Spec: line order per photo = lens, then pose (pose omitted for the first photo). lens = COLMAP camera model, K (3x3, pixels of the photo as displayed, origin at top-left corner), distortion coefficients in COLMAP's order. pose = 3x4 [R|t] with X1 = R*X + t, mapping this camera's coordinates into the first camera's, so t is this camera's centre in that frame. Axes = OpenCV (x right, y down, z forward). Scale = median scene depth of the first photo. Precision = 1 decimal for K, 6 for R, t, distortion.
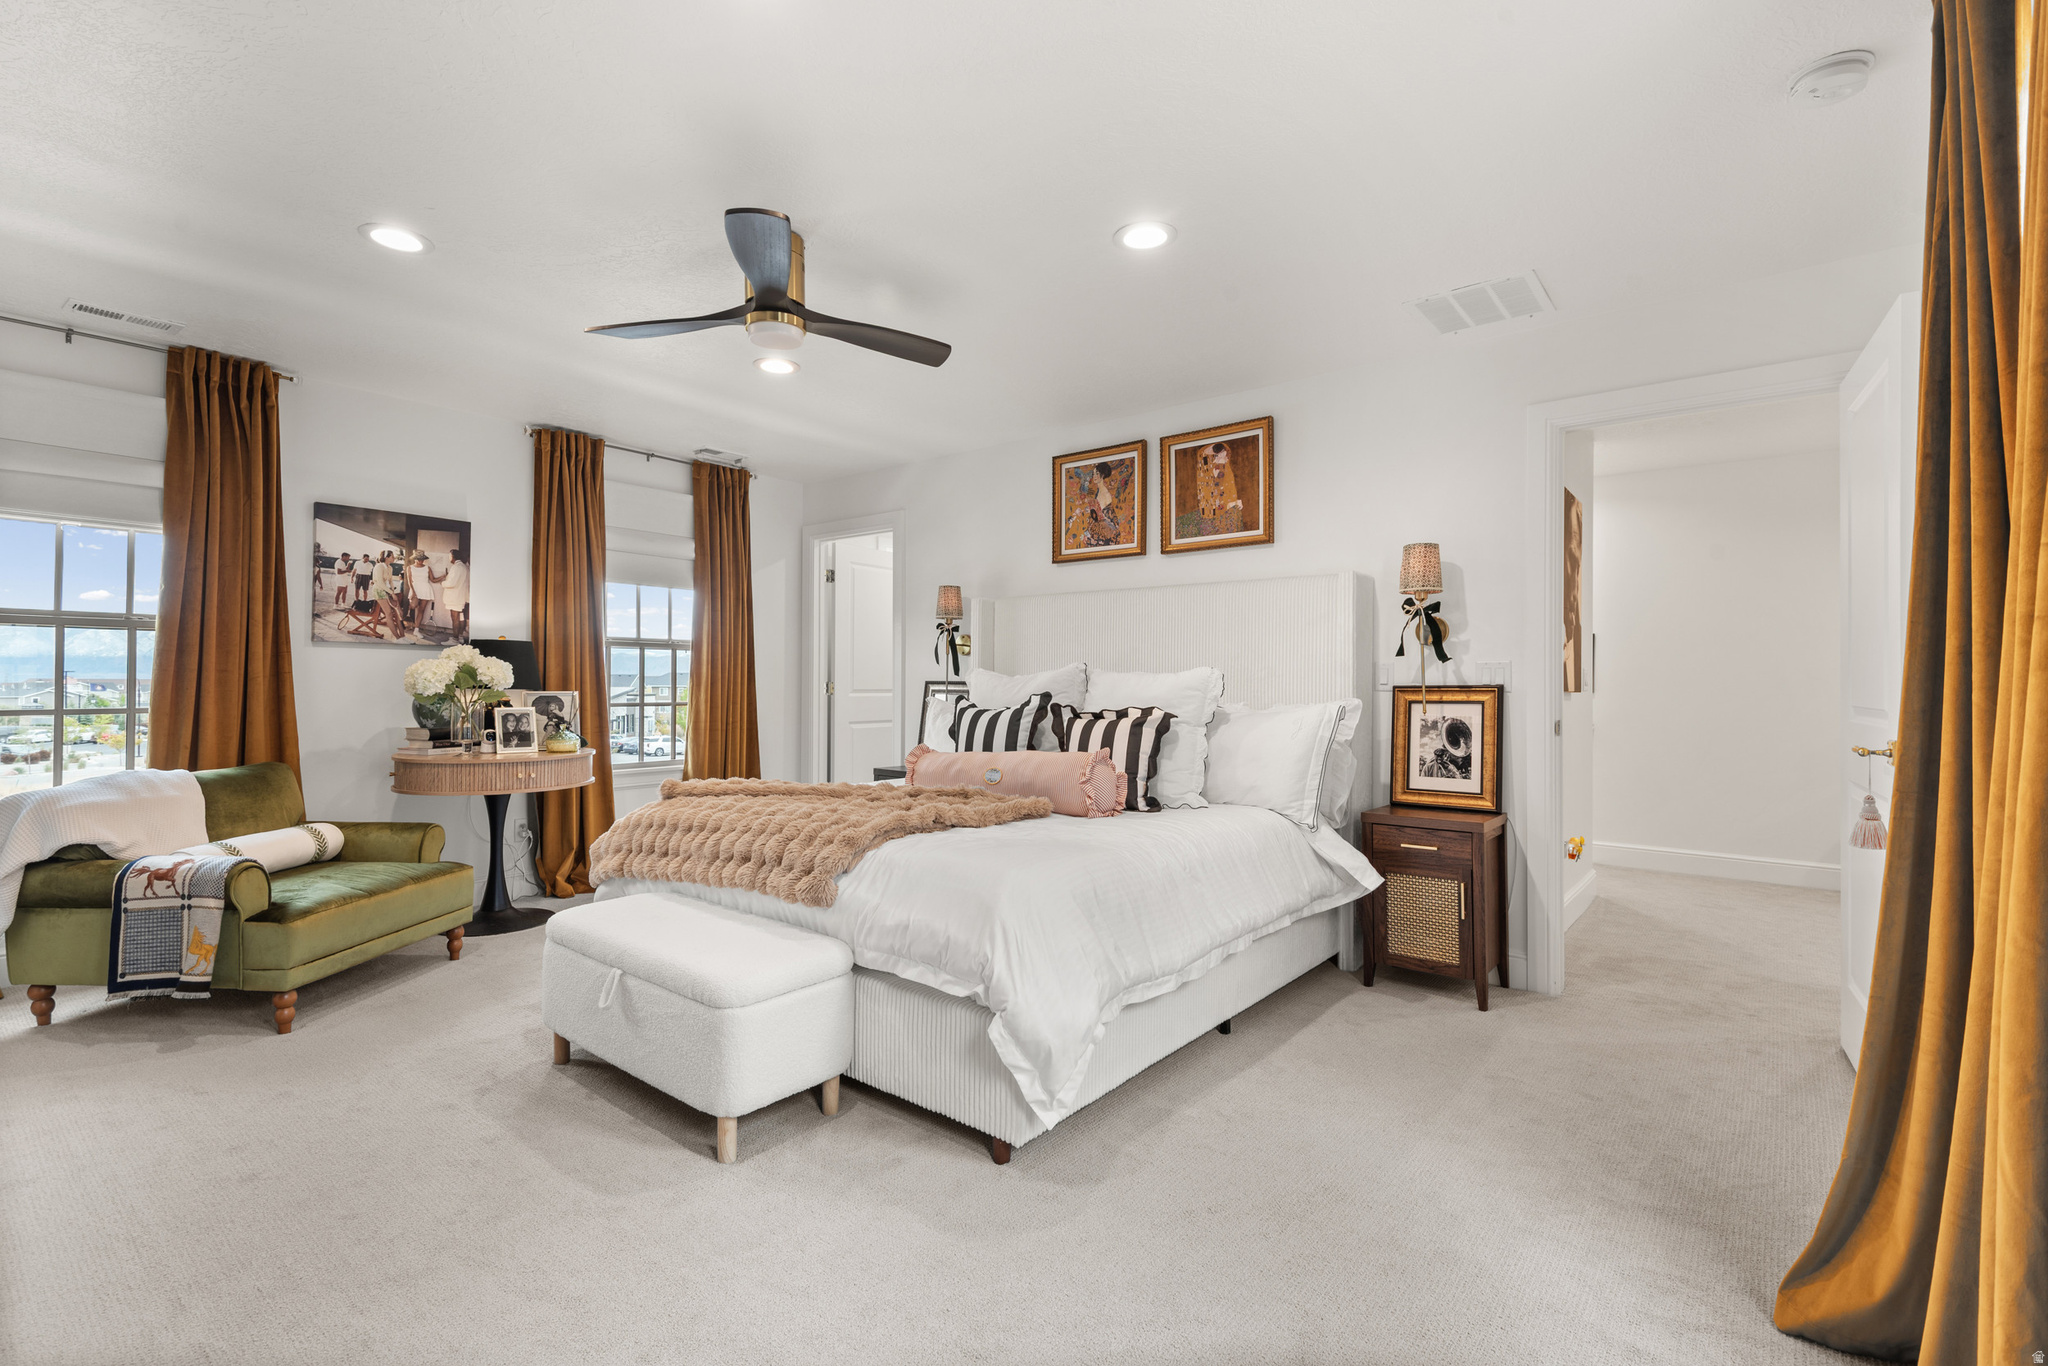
lens RADIAL K [[915.8, 0, 1033.1], [0, 915.8, 686.2], [0, 0, 1]] dist [0.012054, -0.003838]
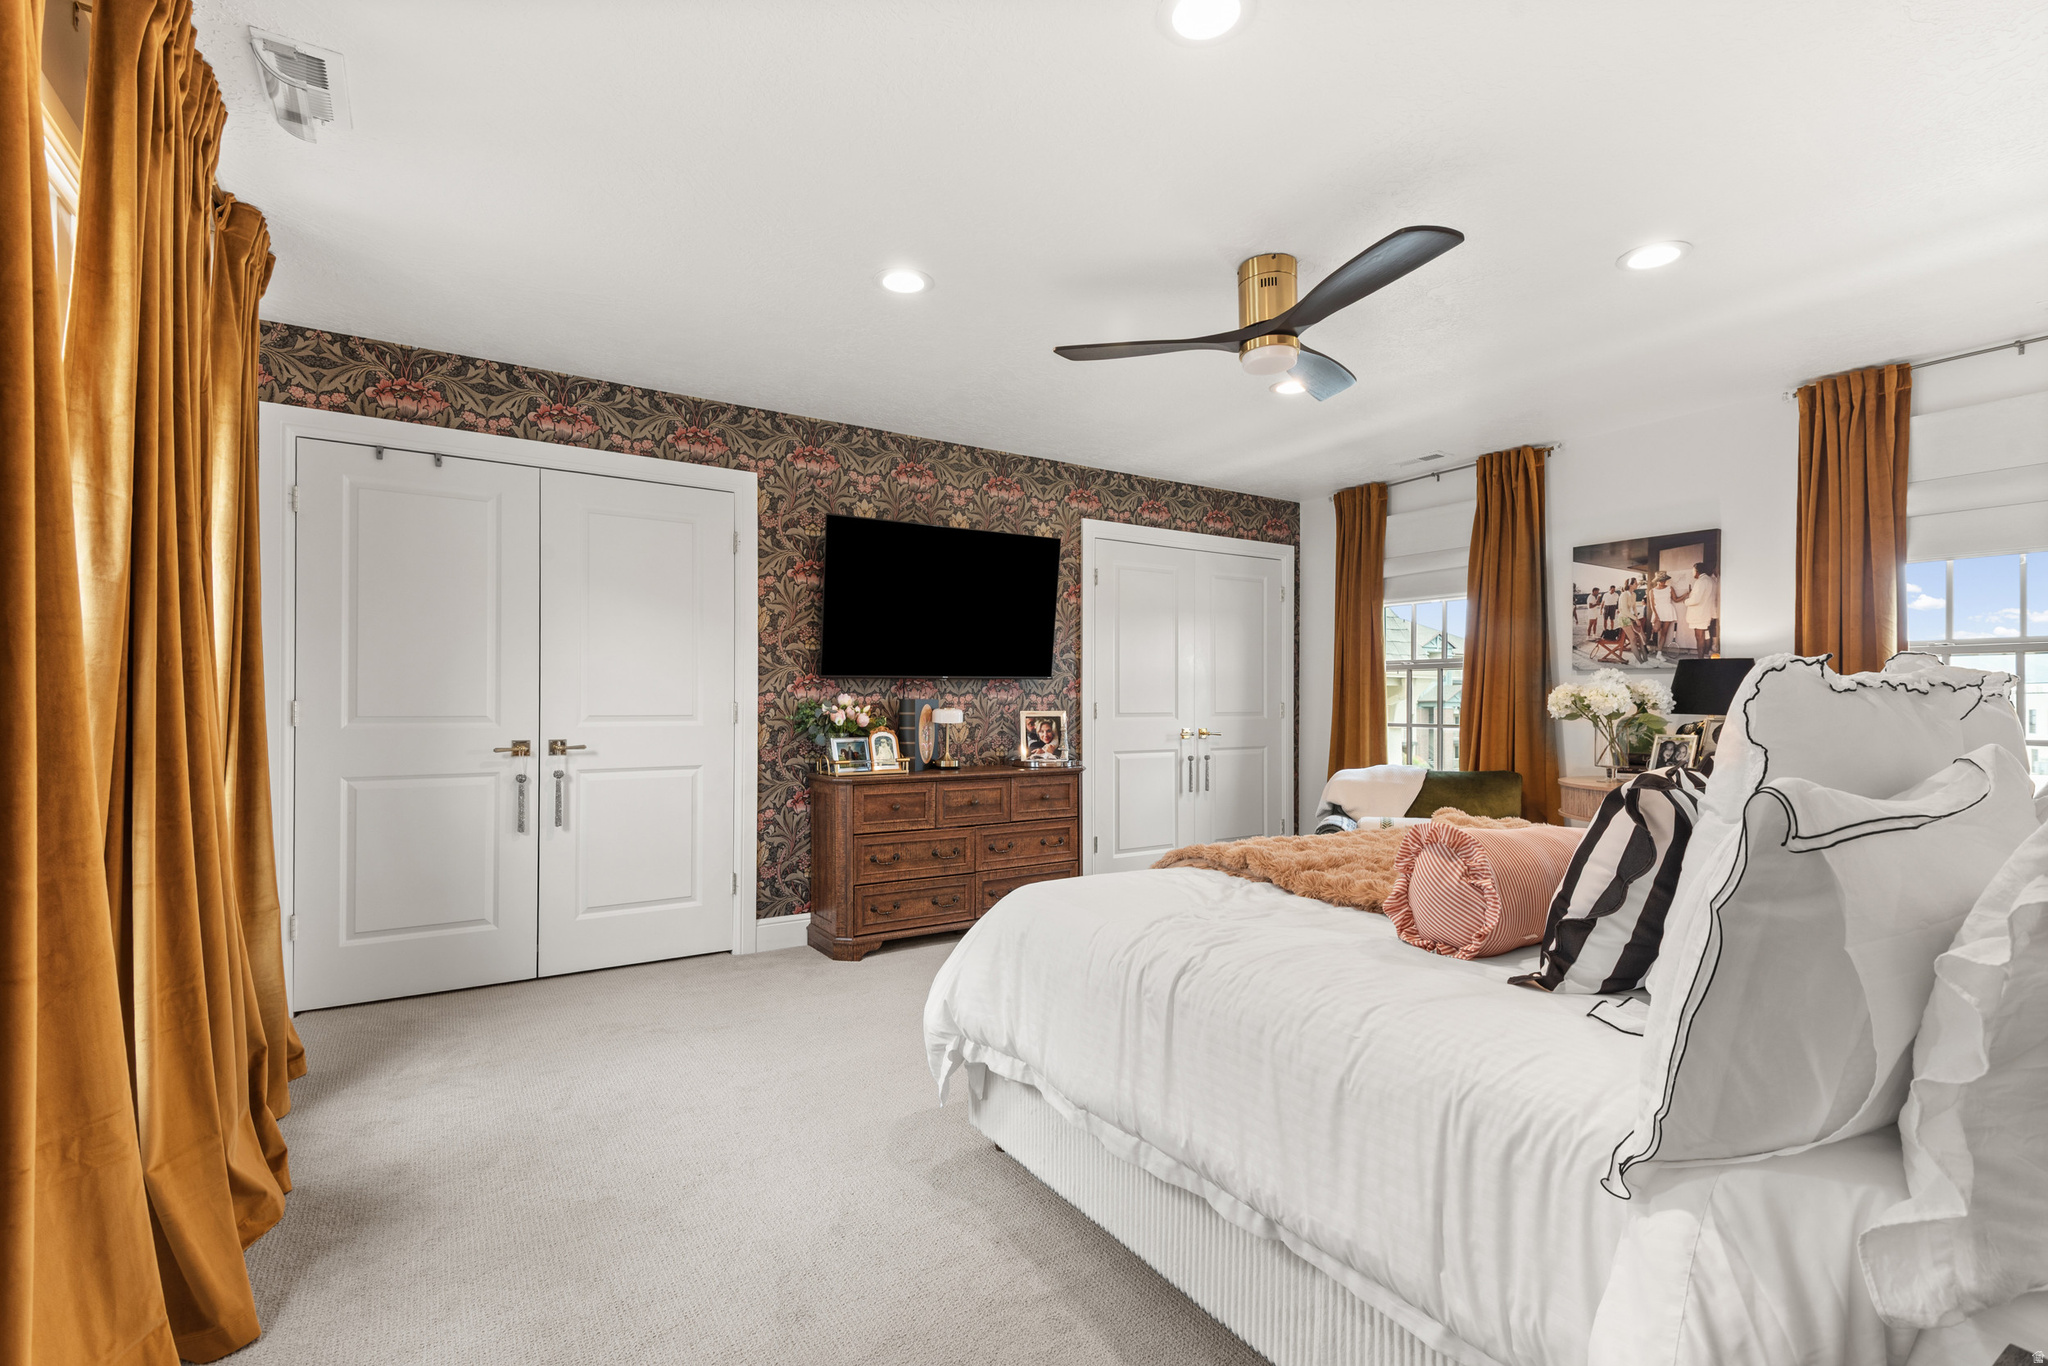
lens RADIAL K [[915.8, 0, 1012.7], [0, 915.8, 695.3], [0, 0, 1]] dist [0.012054, -0.003838]
pose [[-0.329380, -0.013448, -0.944102, 0.513378], [-0.010423, 0.999889, -0.010607, 0.001089], [0.944140, 0.006346, -0.329484, 0.719545]]
